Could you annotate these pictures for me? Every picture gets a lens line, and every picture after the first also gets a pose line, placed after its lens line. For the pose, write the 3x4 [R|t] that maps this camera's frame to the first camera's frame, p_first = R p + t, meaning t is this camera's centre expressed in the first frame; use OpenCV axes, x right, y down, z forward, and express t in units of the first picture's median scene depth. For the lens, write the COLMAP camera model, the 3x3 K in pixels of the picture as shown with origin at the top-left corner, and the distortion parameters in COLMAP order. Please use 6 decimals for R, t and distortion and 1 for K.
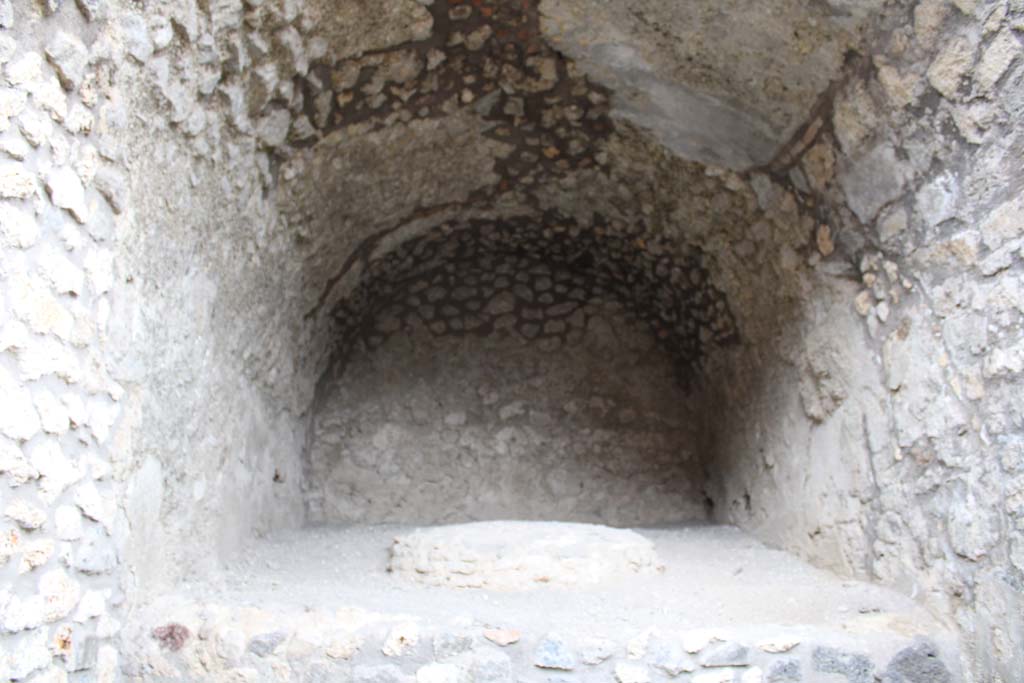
lens RADIAL K [[837.4, 0, 510.7], [0, 837.4, 333.4], [0, 0, 1]] dist [-0.159920, 0.126976]
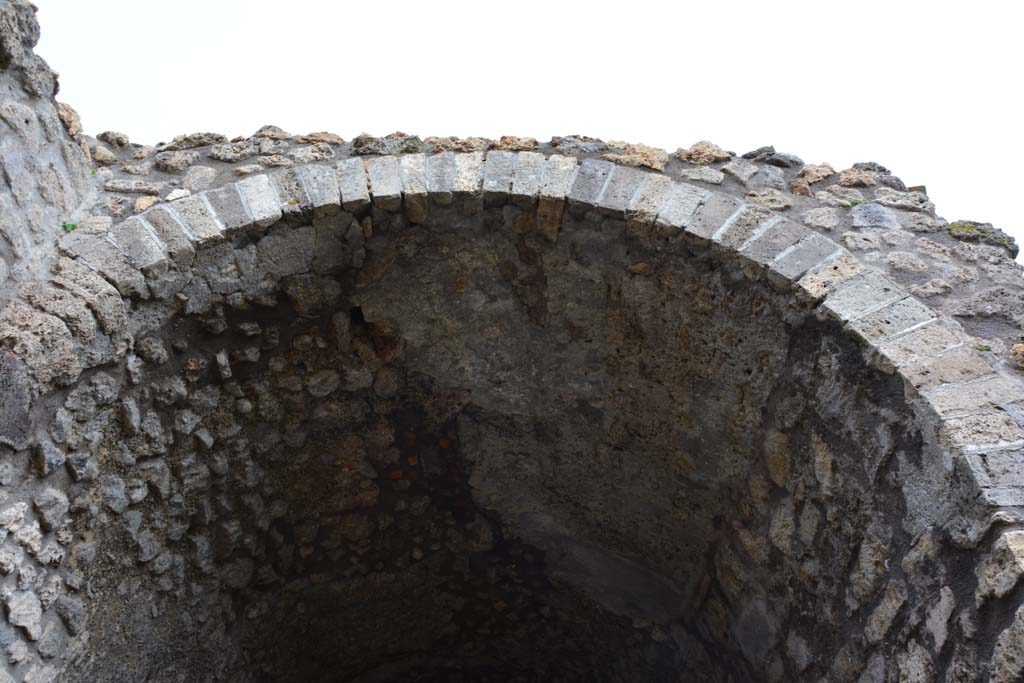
lens RADIAL K [[795.3, 0, 510.1], [0, 795.3, 345.3], [0, 0, 1]] dist [-0.160374, 0.116008]
pose [[0.998796, 0.008138, -0.048376, 0.148827], [-0.031744, 0.859063, -0.510885, 0.023350], [0.037400, 0.511805, 0.858287, -0.103427]]
